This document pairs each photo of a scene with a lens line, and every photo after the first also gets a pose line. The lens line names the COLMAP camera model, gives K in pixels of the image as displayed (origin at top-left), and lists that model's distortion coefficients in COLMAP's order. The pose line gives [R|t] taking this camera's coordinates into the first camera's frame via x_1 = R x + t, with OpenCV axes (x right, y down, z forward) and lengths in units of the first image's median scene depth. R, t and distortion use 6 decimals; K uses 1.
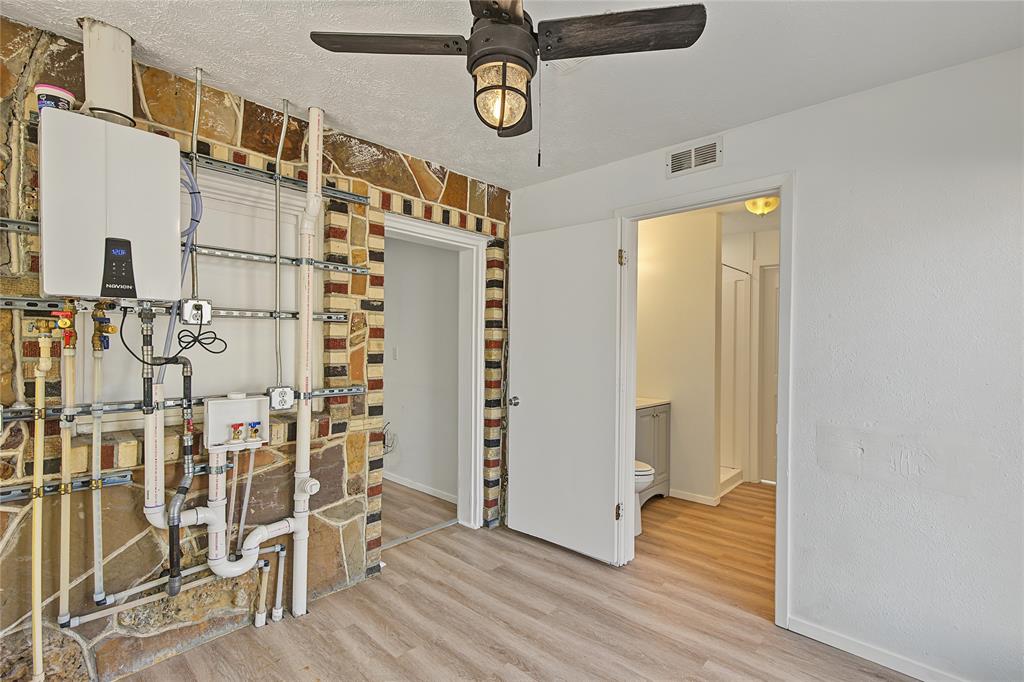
lens RADIAL K [[469.7, 0, 513.4], [0, 469.7, 342.6], [0, 0, 1]] dist [0.005085, -0.000647]
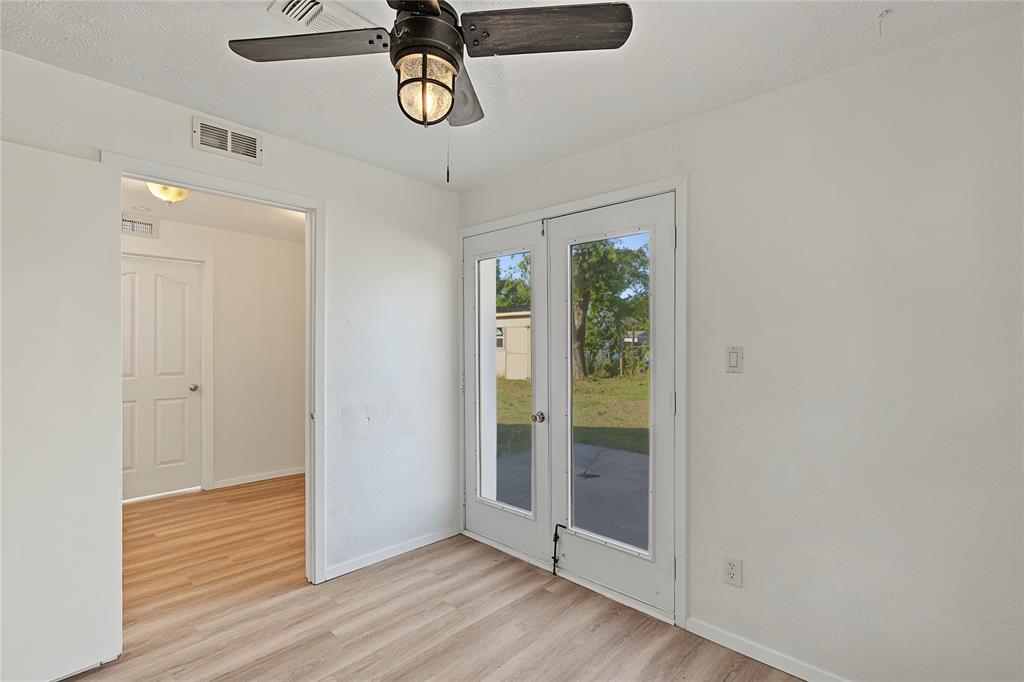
lens RADIAL K [[469.7, 0, 513.6], [0, 469.7, 343.2], [0, 0, 1]] dist [0.005085, -0.000647]
pose [[0.020018, -0.001835, 0.999798, -0.535981], [-0.001406, 0.999997, 0.001863, -0.000403], [-0.999799, -0.001443, 0.020016, 0.438483]]
